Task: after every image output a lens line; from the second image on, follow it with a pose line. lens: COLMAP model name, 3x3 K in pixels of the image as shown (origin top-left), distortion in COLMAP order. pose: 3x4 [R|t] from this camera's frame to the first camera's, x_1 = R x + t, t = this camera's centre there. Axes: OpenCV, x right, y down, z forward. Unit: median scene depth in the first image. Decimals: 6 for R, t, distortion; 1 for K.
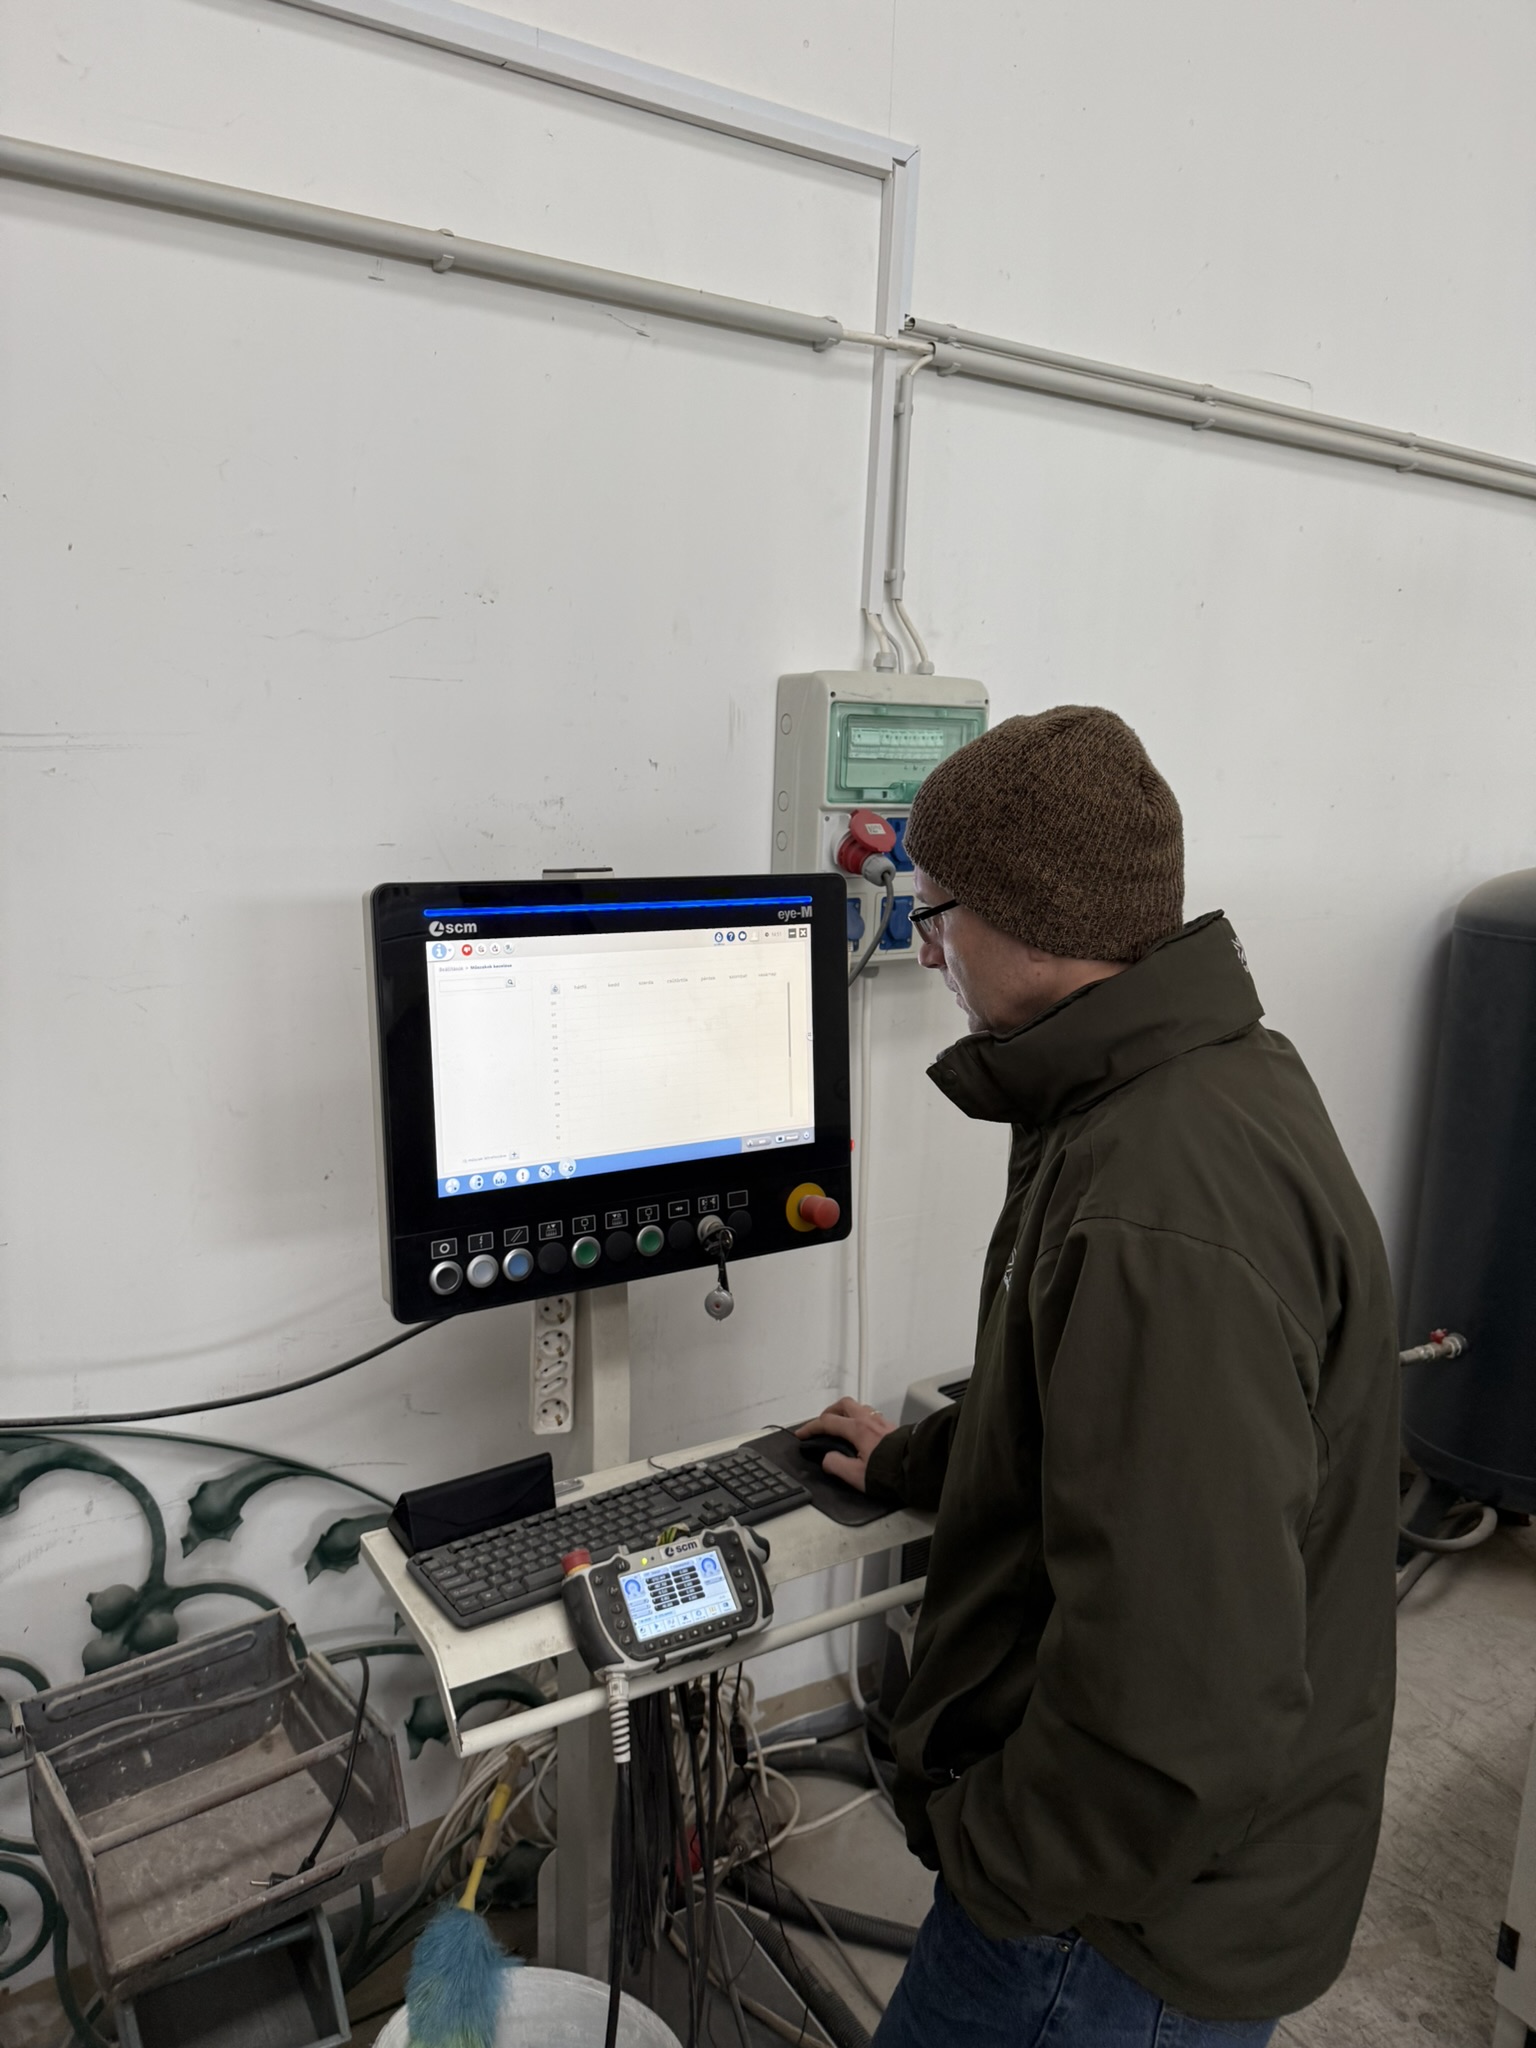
lens RADIAL K [[1461.2, 0, 768.0], [0, 1461.2, 1024.0], [0, 0, 1]] dist [0.007942, -0.038836]
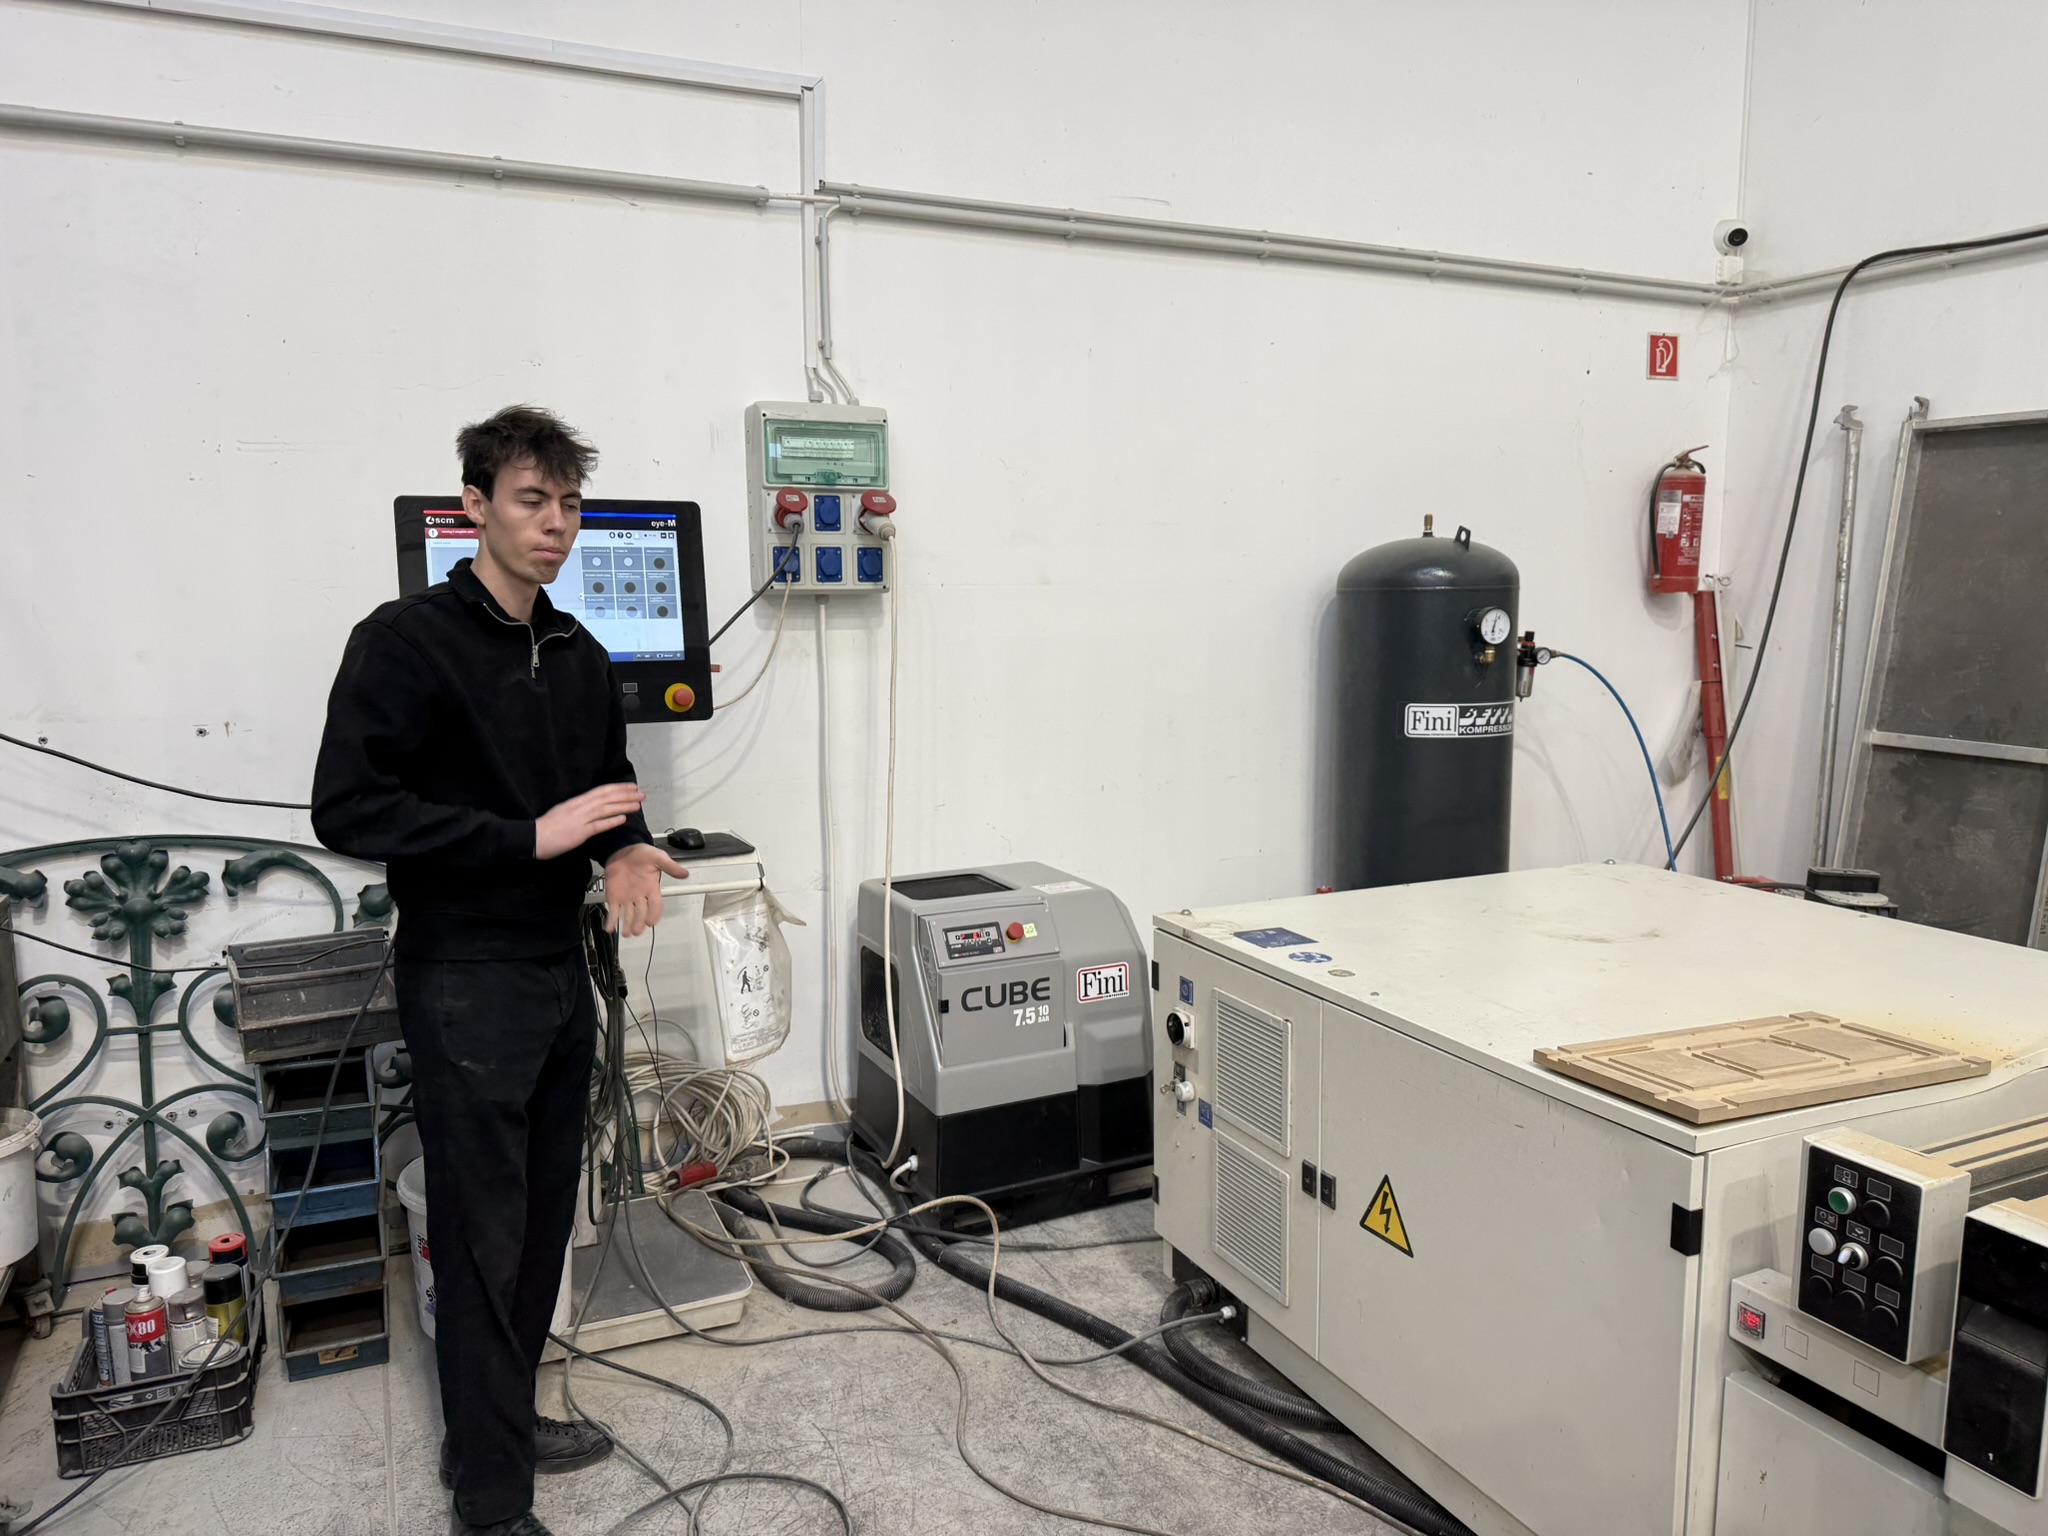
lens RADIAL K [[1404.8, 0, 1034.4], [0, 1404.8, 748.8], [0, 0, 1]] dist [0.087410, -0.154750]
pose [[0.988341, -0.016361, -0.151374, 0.700488], [0.005640, 0.997461, -0.070984, 0.311581], [0.152151, 0.069303, 0.985924, -0.571706]]
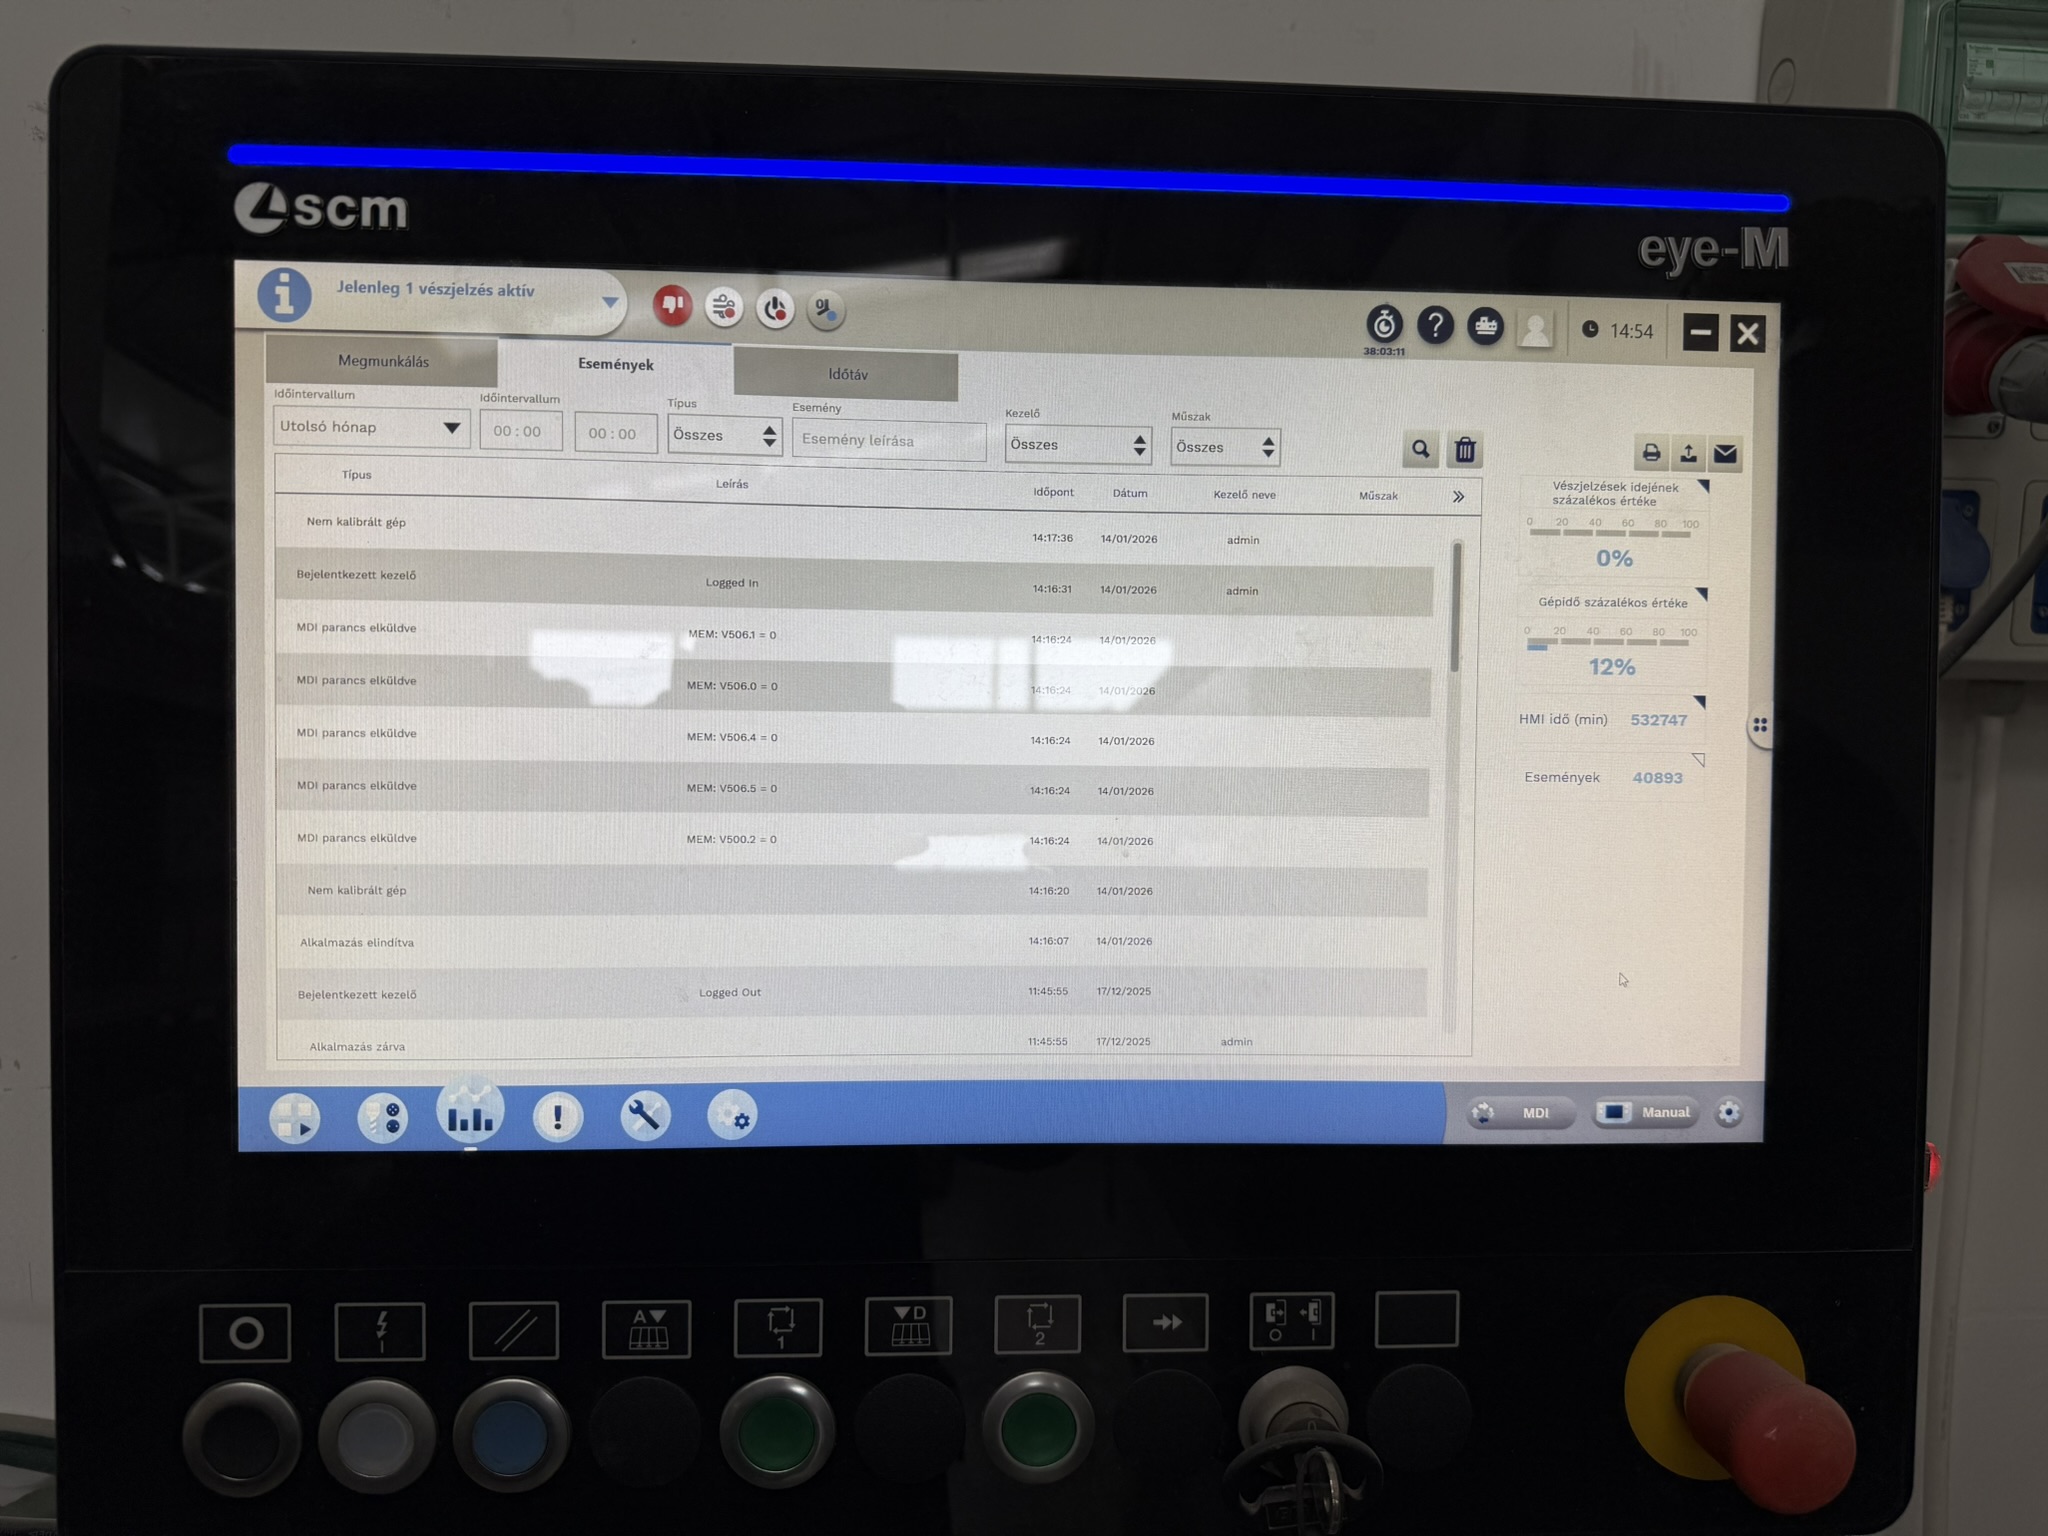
lens RADIAL K [[1461.2, 0, 1027.0], [0, 1461.2, 707.3], [0, 0, 1]] dist [0.007942, -0.038836]
pose [[0.874286, 0.039768, -0.483779, 0.040287], [-0.084400, 0.993912, -0.070824, 0.034156], [0.478017, 0.102752, 0.872320, 0.715936]]
